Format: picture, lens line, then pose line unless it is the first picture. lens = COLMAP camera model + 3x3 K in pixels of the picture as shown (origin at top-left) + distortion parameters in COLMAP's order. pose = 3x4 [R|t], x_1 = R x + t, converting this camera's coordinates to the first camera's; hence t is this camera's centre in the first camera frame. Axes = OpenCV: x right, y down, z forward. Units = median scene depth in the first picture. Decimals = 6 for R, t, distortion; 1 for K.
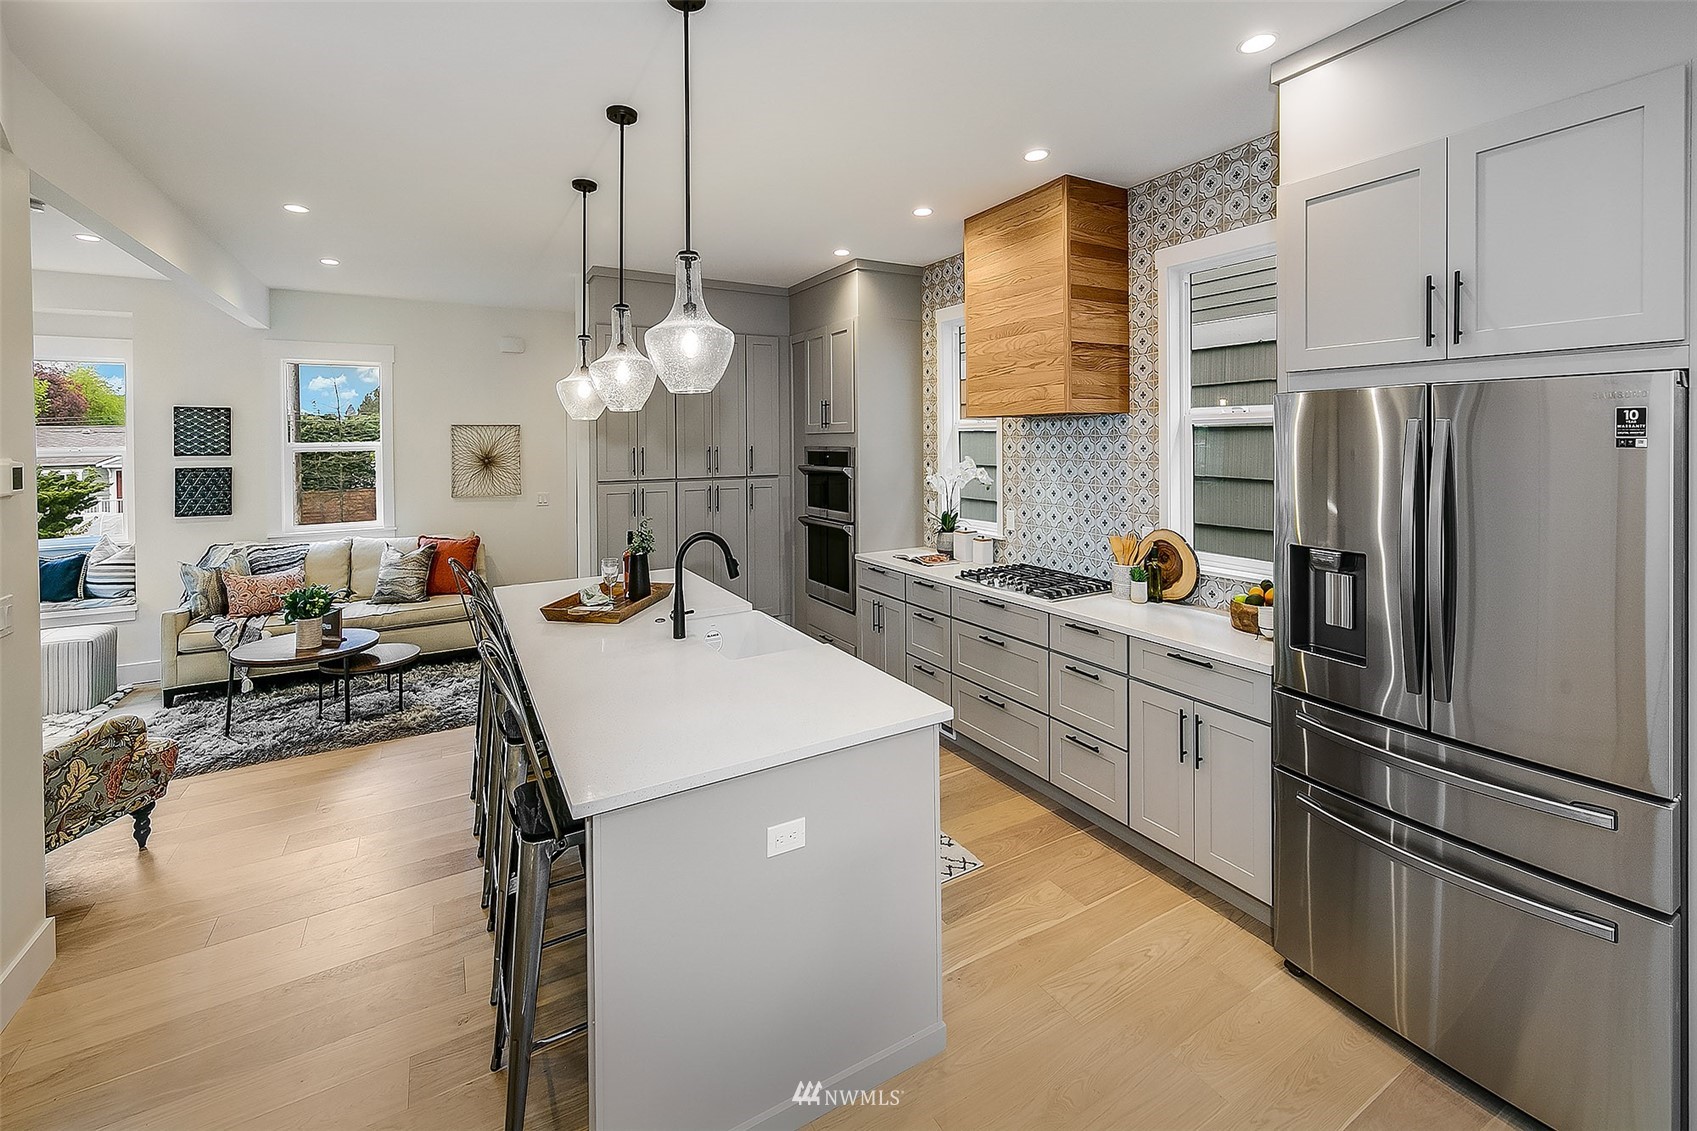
lens RADIAL K [[741.3, 0, 840.9], [0, 741.3, 442.5], [0, 0, 1]] dist [0.003391, 0.000413]
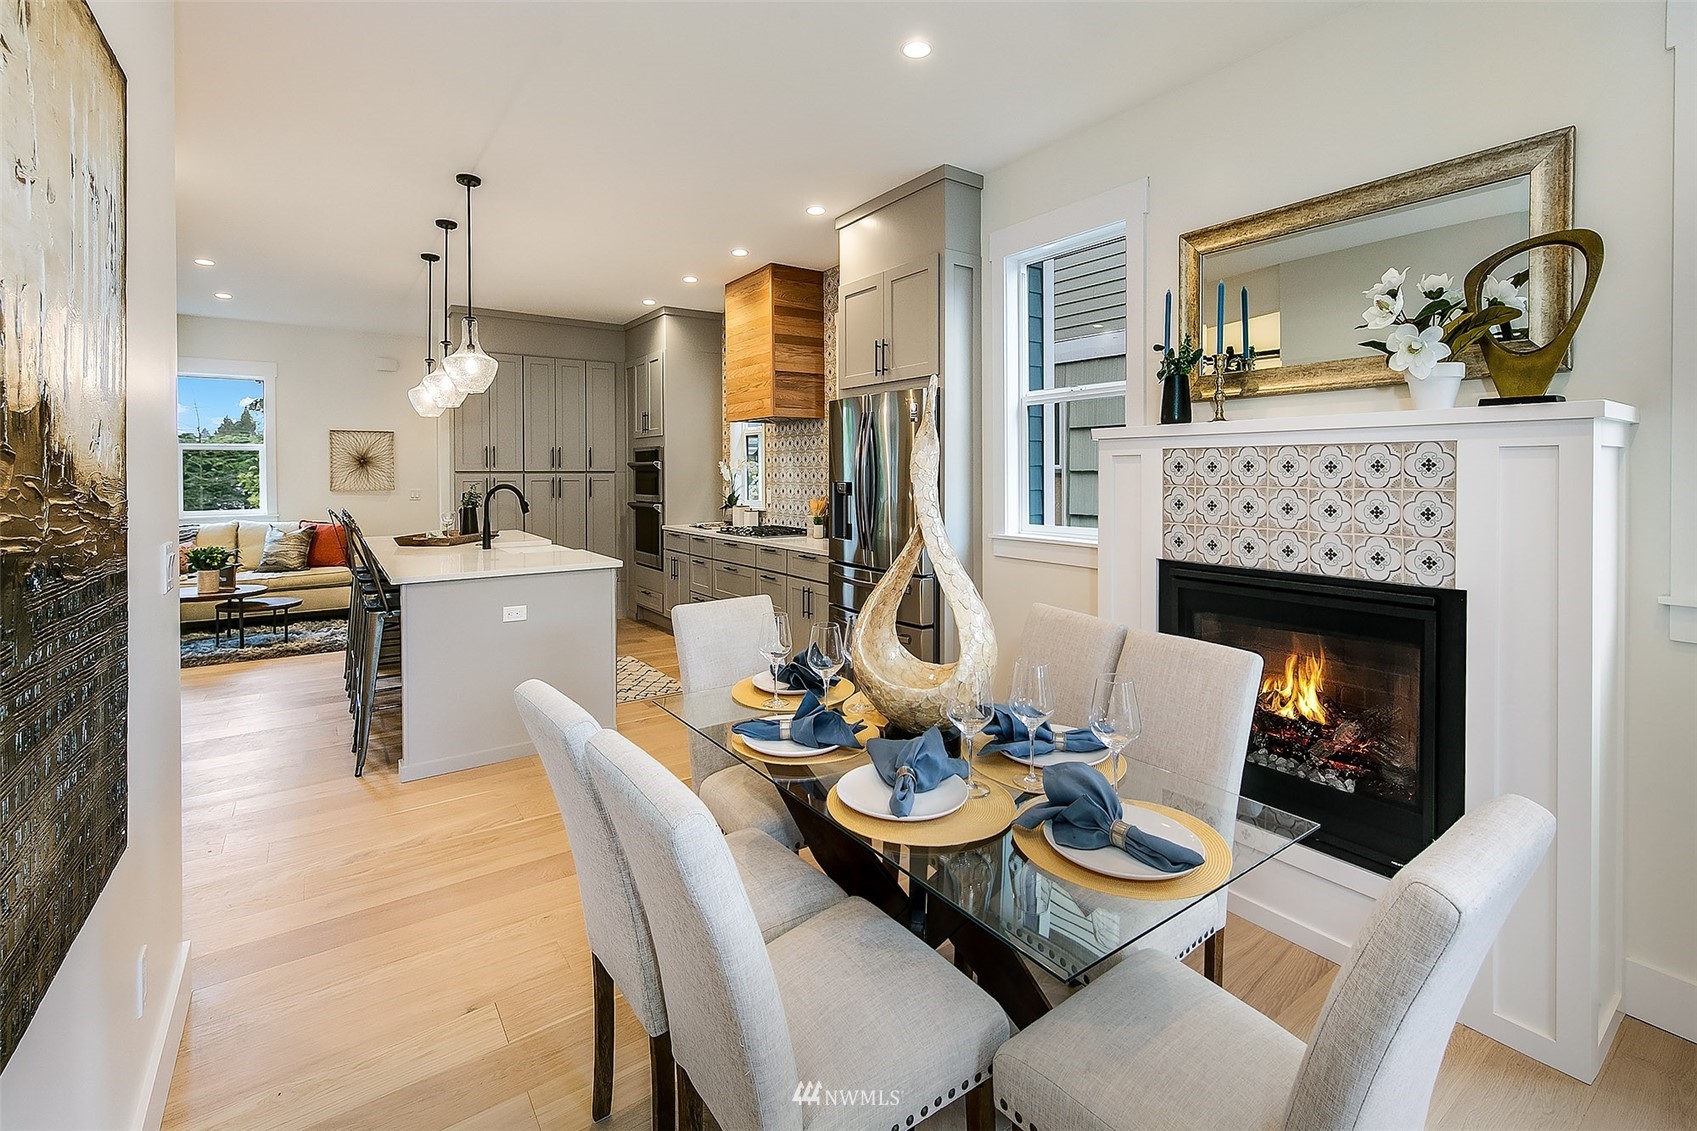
lens RADIAL K [[752.0, 0, 903.2], [0, 752.0, 469.6], [0, 0, 1]] dist [-0.001085, -0.000483]
pose [[0.985944, 0.000169, 0.167076, 0.267713], [0.000452, 0.999993, -0.003678, 0.065433], [-0.167076, 0.003702, 0.985937, -0.506253]]
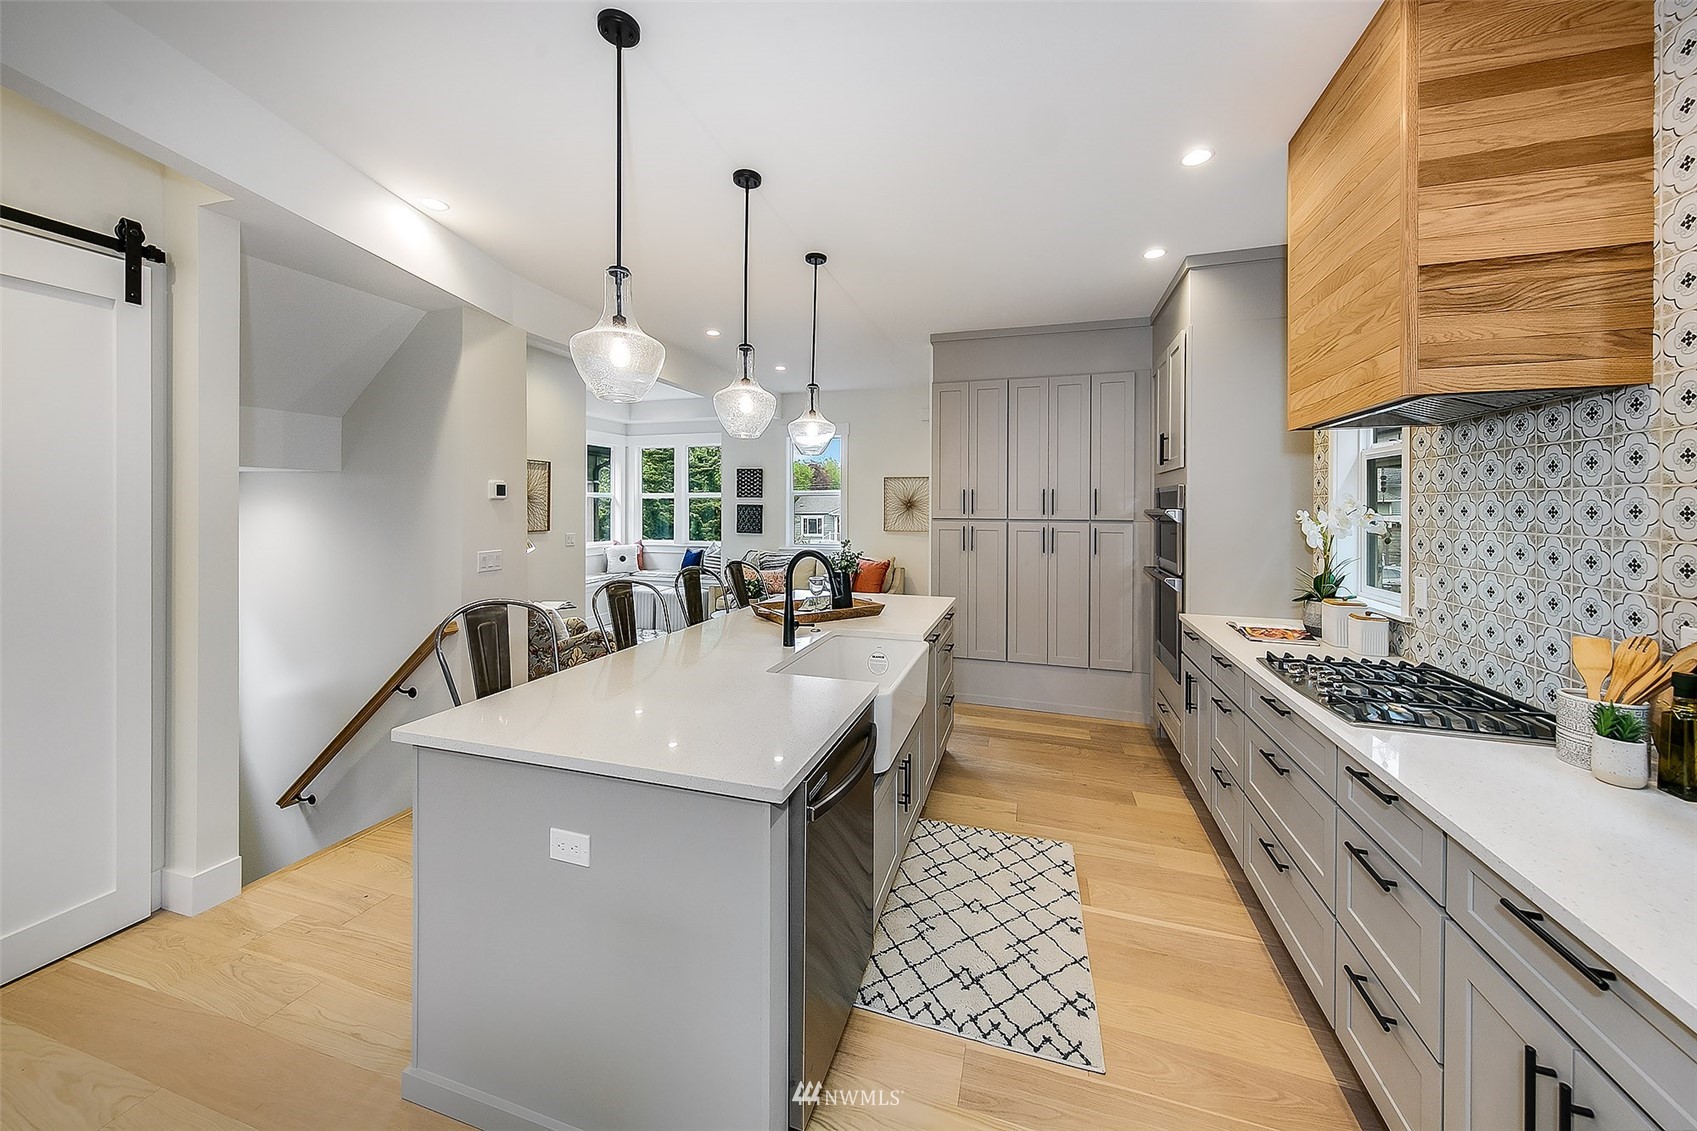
lens RADIAL K [[579.7, 0, 820.2], [0, 579.7, 506.3], [0, 0, 1]] dist [0.000847, -0.000003]
pose [[0.651128, 0.008837, -0.758916, 0.299563], [-0.009484, 0.999949, 0.003506, 0.038895], [0.758908, 0.004915, 0.651179, 0.327444]]
